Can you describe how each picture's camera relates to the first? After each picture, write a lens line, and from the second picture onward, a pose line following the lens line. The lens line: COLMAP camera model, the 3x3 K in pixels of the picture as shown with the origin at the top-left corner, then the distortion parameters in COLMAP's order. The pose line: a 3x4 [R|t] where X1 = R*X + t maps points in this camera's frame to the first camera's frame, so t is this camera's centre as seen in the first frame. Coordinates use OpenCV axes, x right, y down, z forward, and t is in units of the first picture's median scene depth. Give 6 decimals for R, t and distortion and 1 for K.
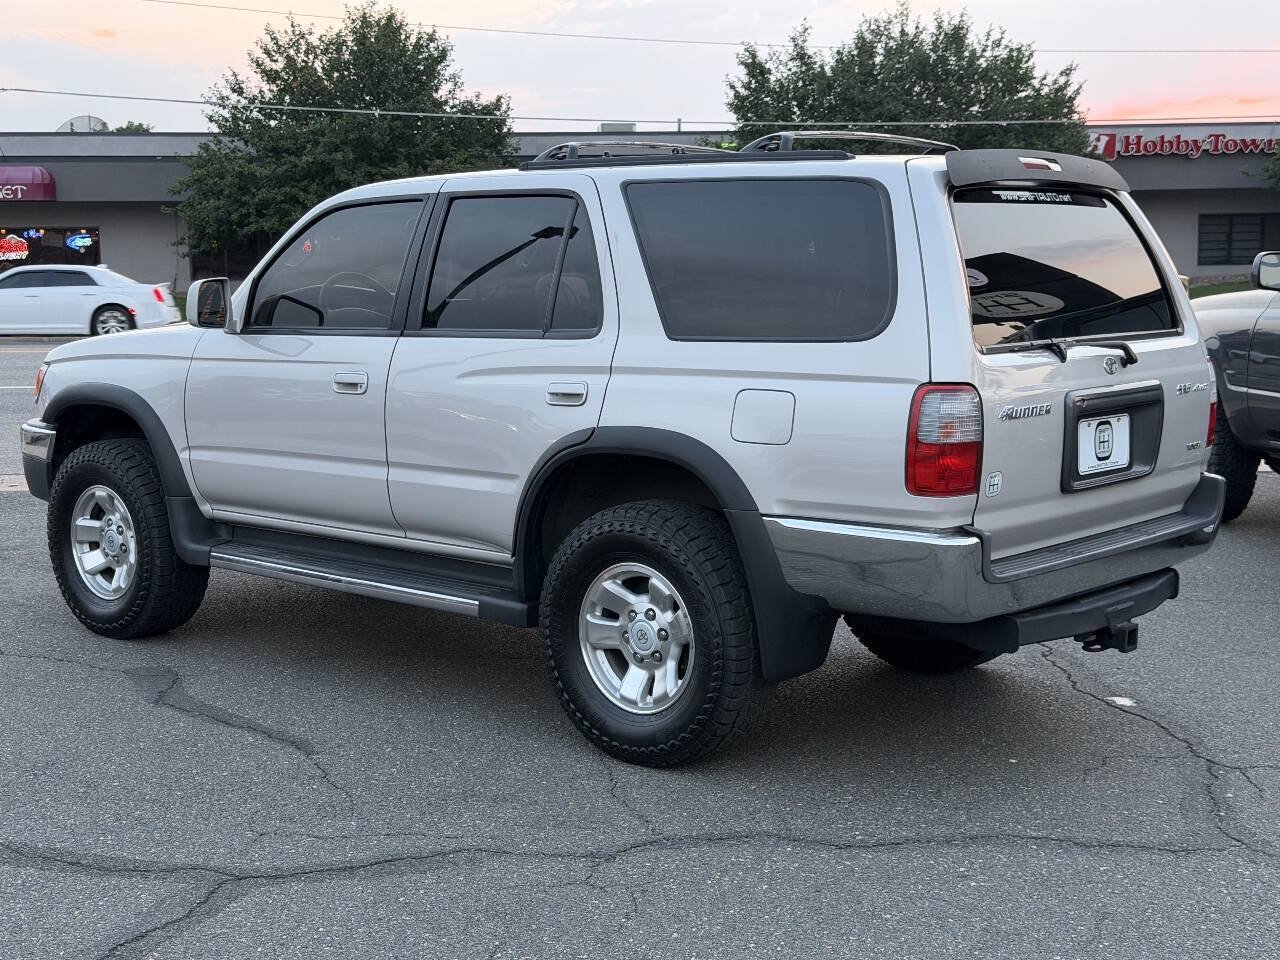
lens RADIAL K [[1770.4, 0, 636.7], [0, 1770.4, 483.2], [0, 0, 1]] dist [0.201416, -0.449590]
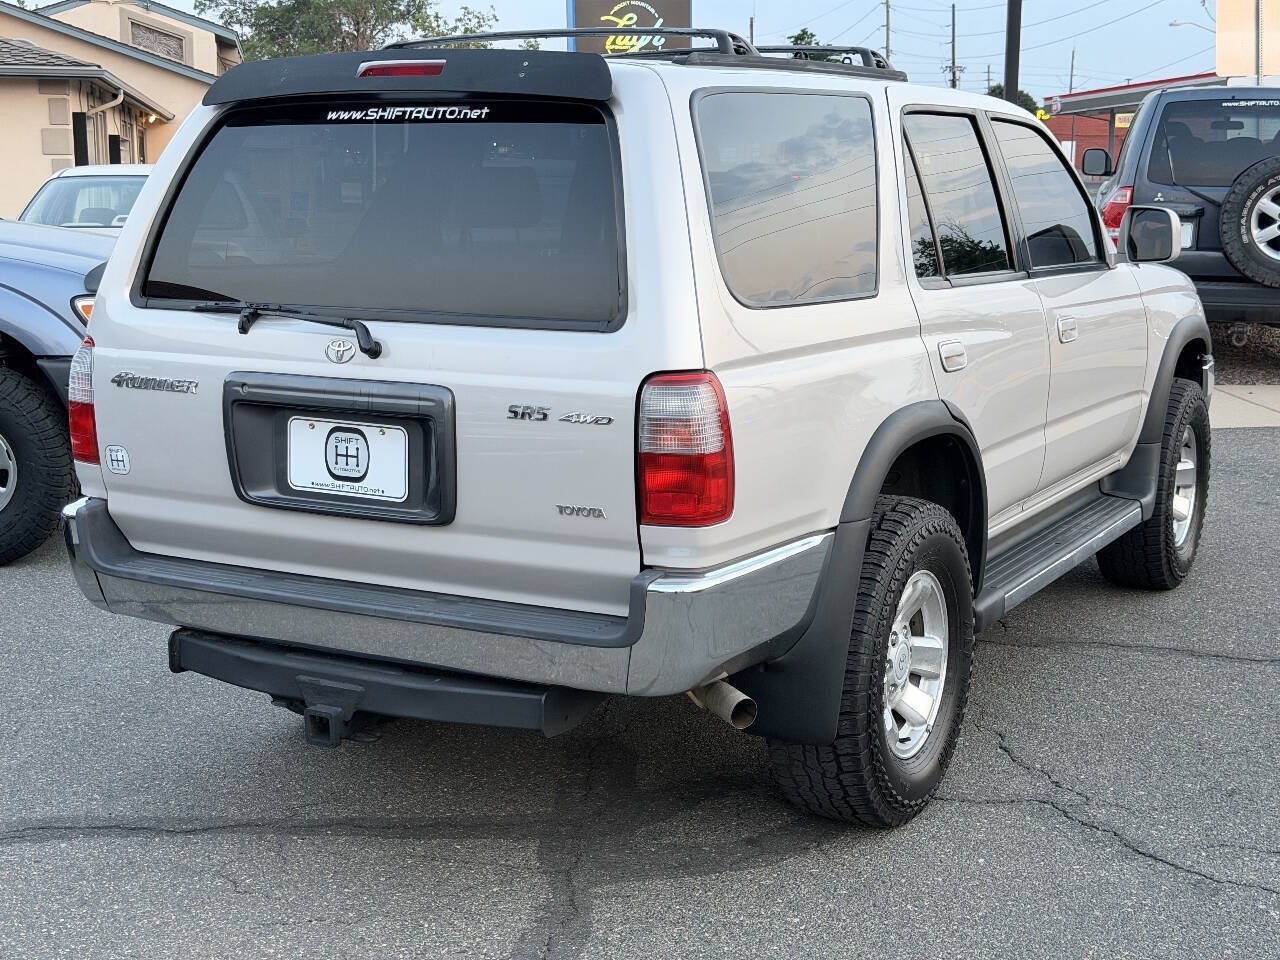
lens RADIAL K [[1774.7, 0, 637.1], [0, 1774.7, 476.1], [0, 0, 1]] dist [0.212129, -0.546092]
pose [[0.197433, 0.170346, -0.965403, 0.911053], [-0.126523, 0.980978, 0.147219, -0.126310], [0.972117, 0.093079, 0.215230, 0.890505]]
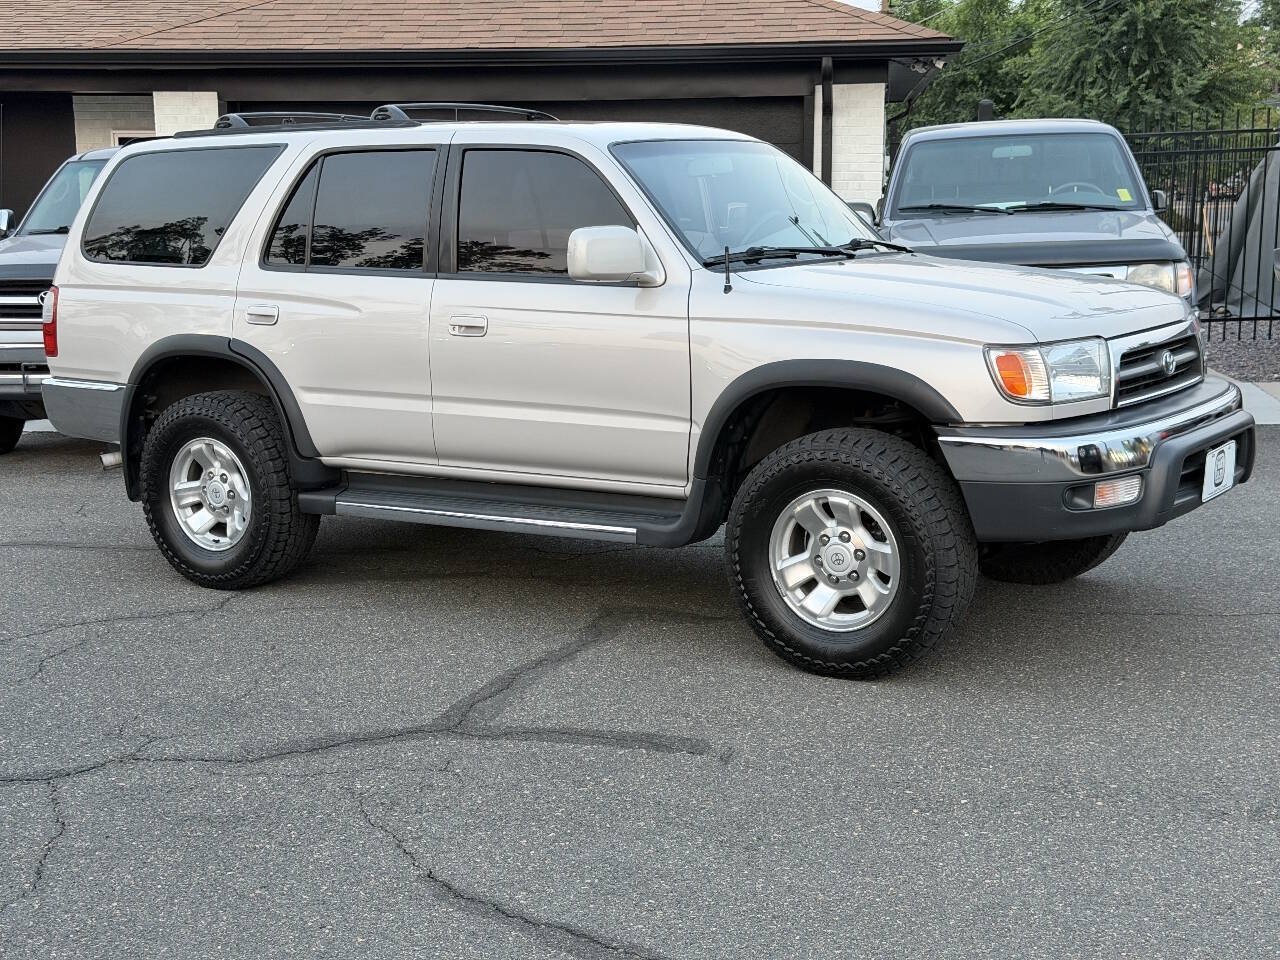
lens RADIAL K [[1770.4, 0, 636.7], [0, 1770.4, 483.2], [0, 0, 1]] dist [0.201416, -0.449590]
pose [[-0.992219, 0.046539, -0.115480, 0.052151], [0.010905, 0.956433, 0.291748, -0.322501], [0.124027, 0.288219, -0.949498, 2.417004]]
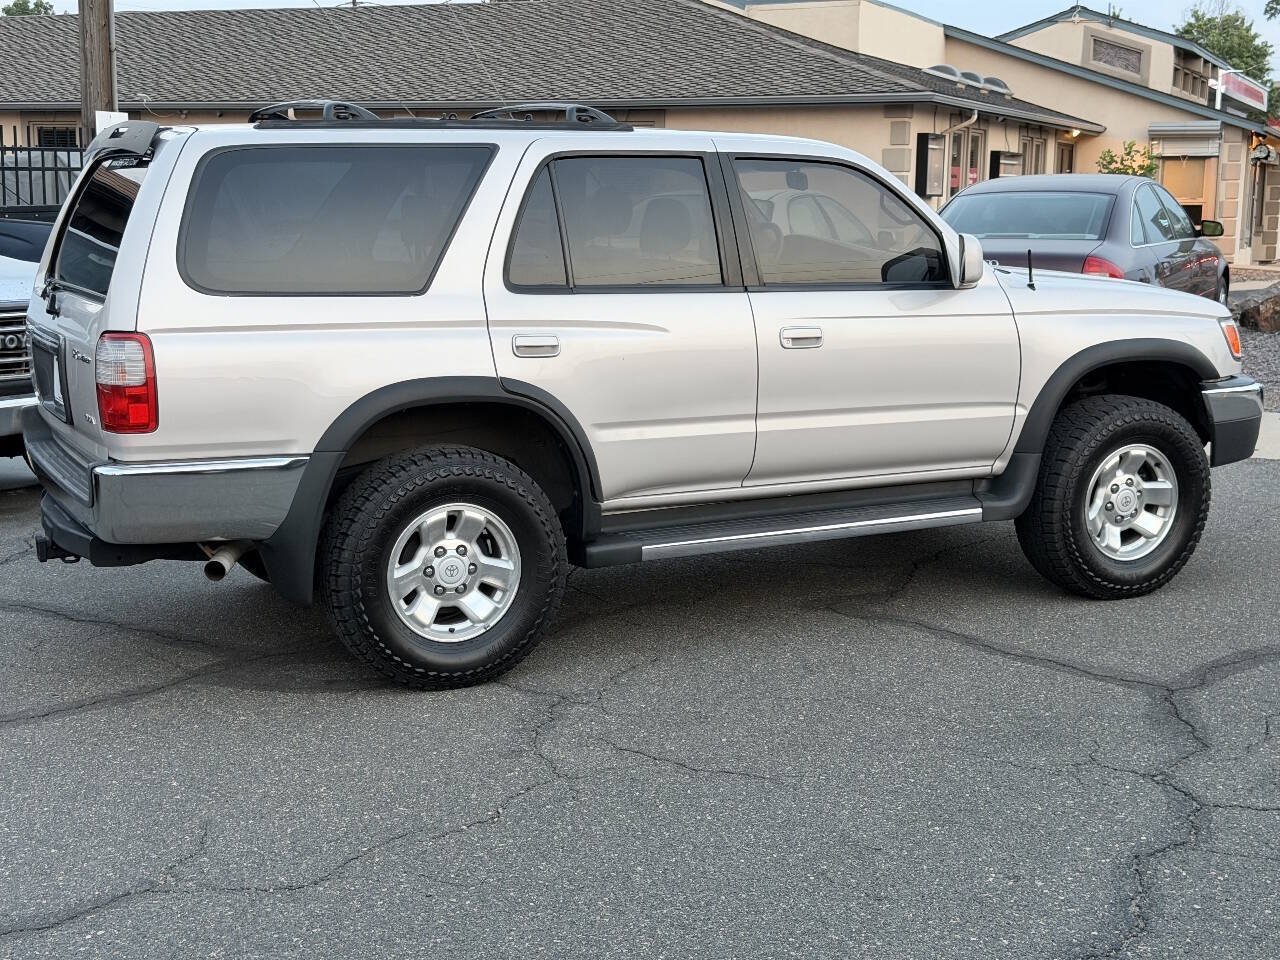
lens RADIAL K [[1769.6, 0, 625.8], [0, 1769.6, 482.5], [0, 0, 1]] dist [0.200618, -0.454287]
pose [[-0.398163, 0.159765, -0.903295, 1.078667], [-0.115056, 0.968242, 0.221967, -0.236596], [0.910070, 0.192309, -0.367136, 1.632949]]
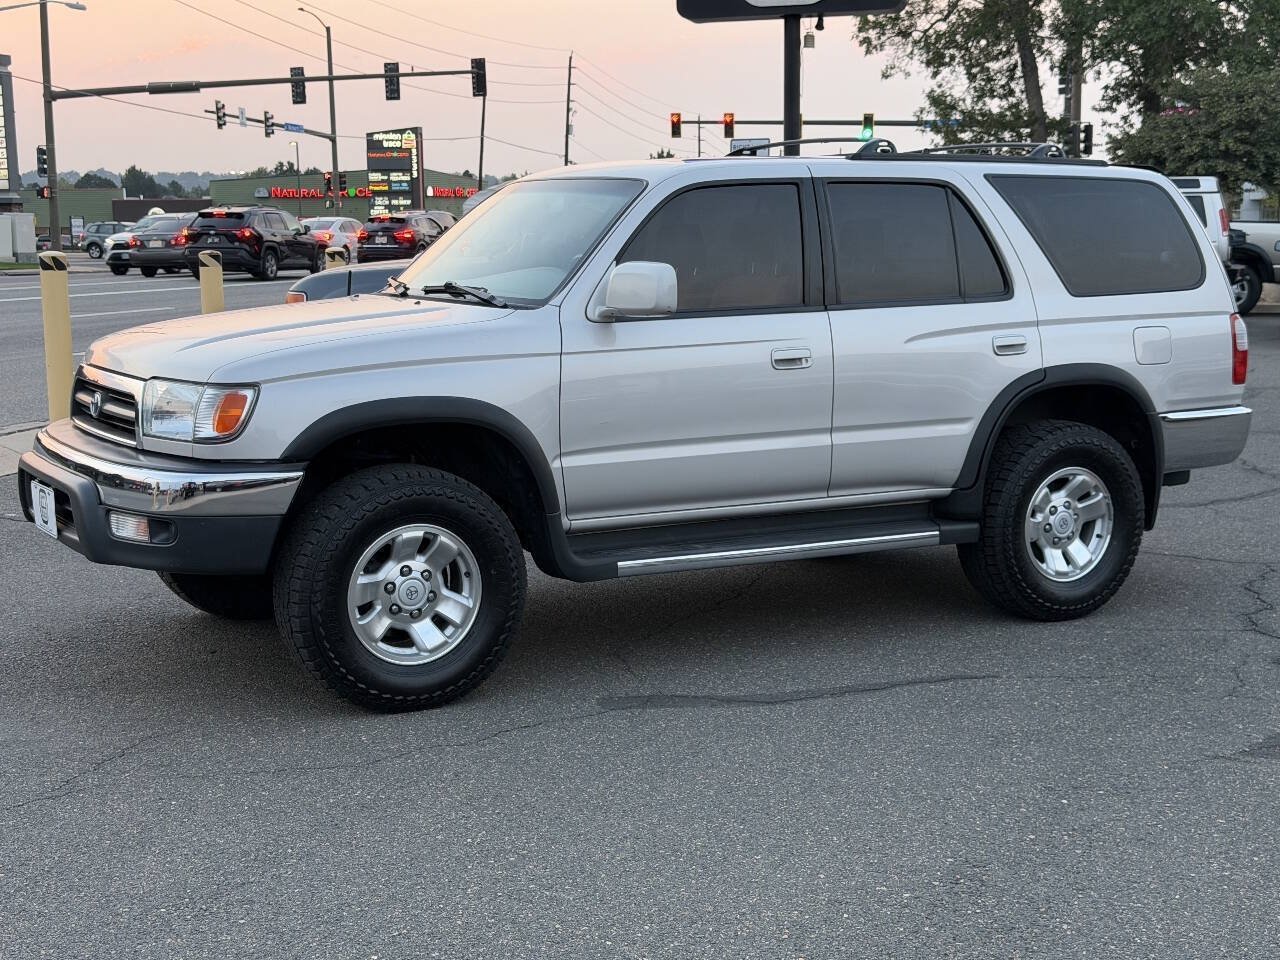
lens RADIAL K [[1766.4, 0, 636.6], [0, 1766.4, 482.0], [0, 0, 1]] dist [0.206869, -0.462387]
pose [[0.326625, -0.131385, 0.935978, -1.266026], [0.117284, 0.988271, 0.097797, -0.104925], [-0.937849, 0.077832, 0.338204, 0.801057]]
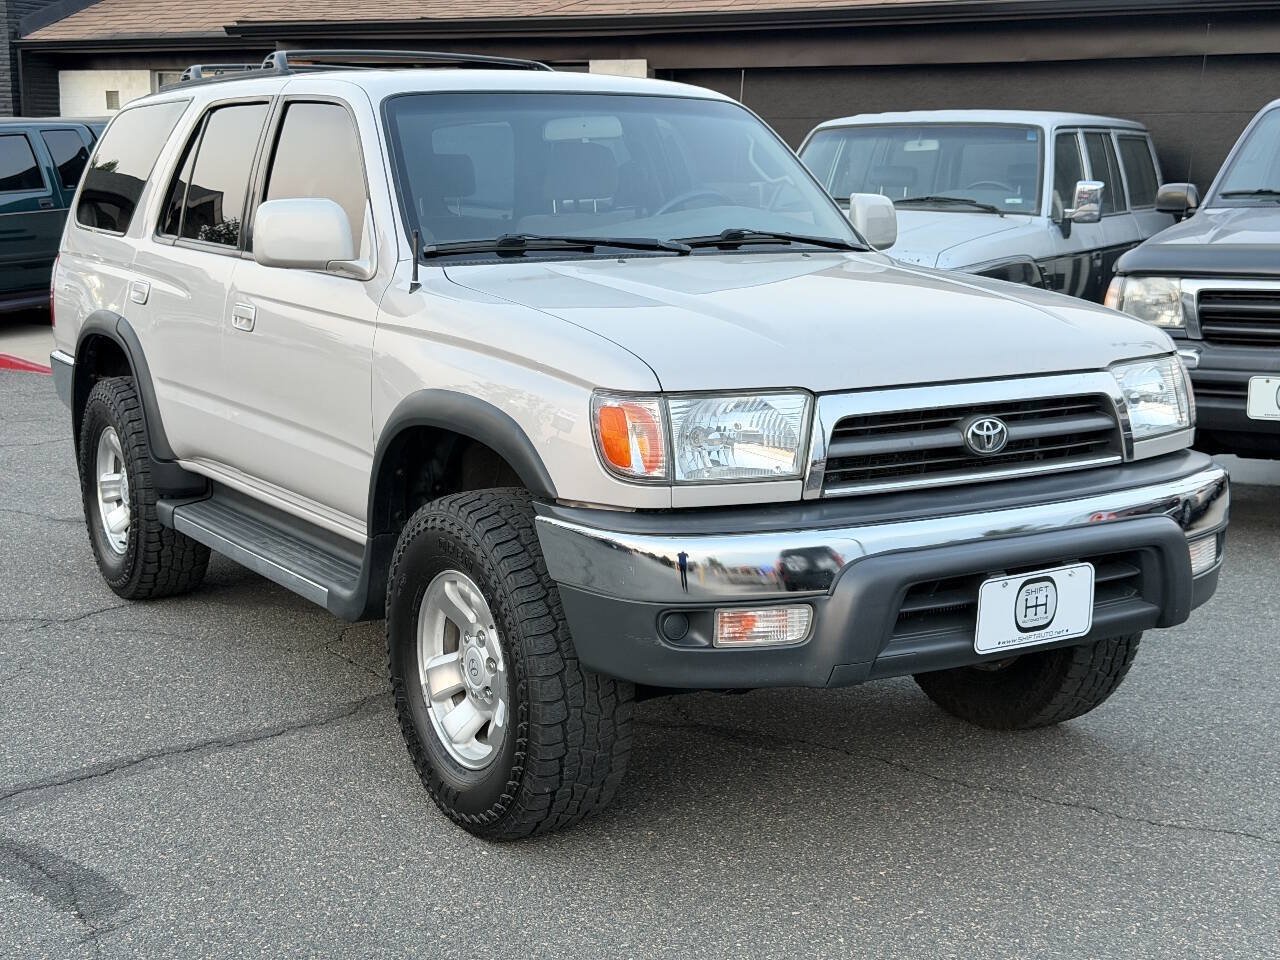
lens RADIAL K [[1770.4, 0, 636.7], [0, 1770.4, 483.2], [0, 0, 1]] dist [0.201416, -0.449590]
pose [[-0.952250, -0.045919, 0.301846, -0.451722], [0.046086, 0.955681, 0.290774, -0.268791], [-0.301821, 0.290801, -0.907931, 2.111728]]
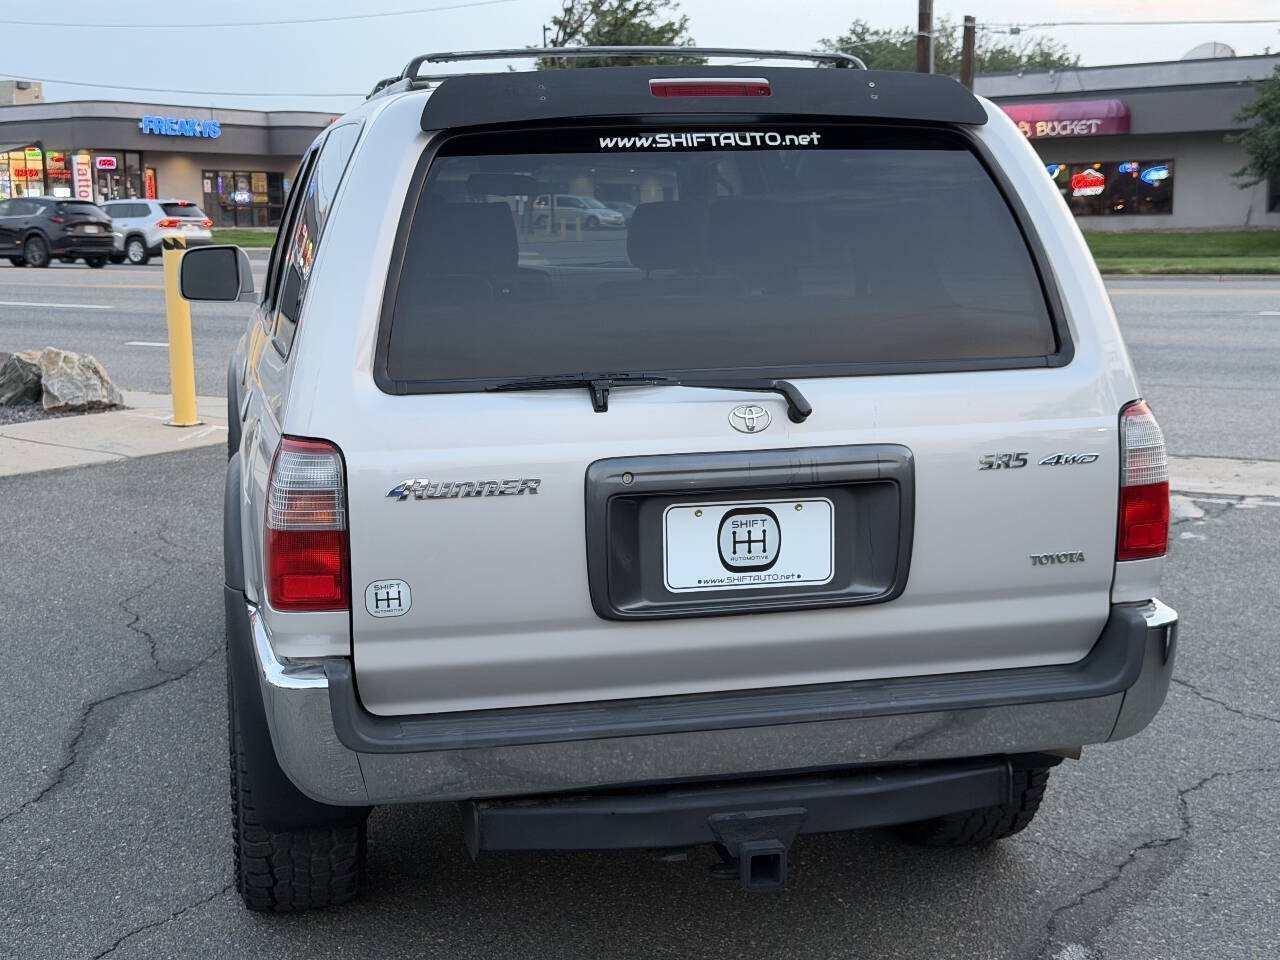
lens RADIAL K [[1774.7, 0, 637.1], [0, 1774.7, 476.1], [0, 0, 1]] dist [0.212129, -0.546092]
pose [[0.802229, 0.084055, -0.591069, 0.545459], [-0.063948, 0.996442, 0.054909, -0.070949], [0.593581, -0.006252, 0.804750, 0.452695]]
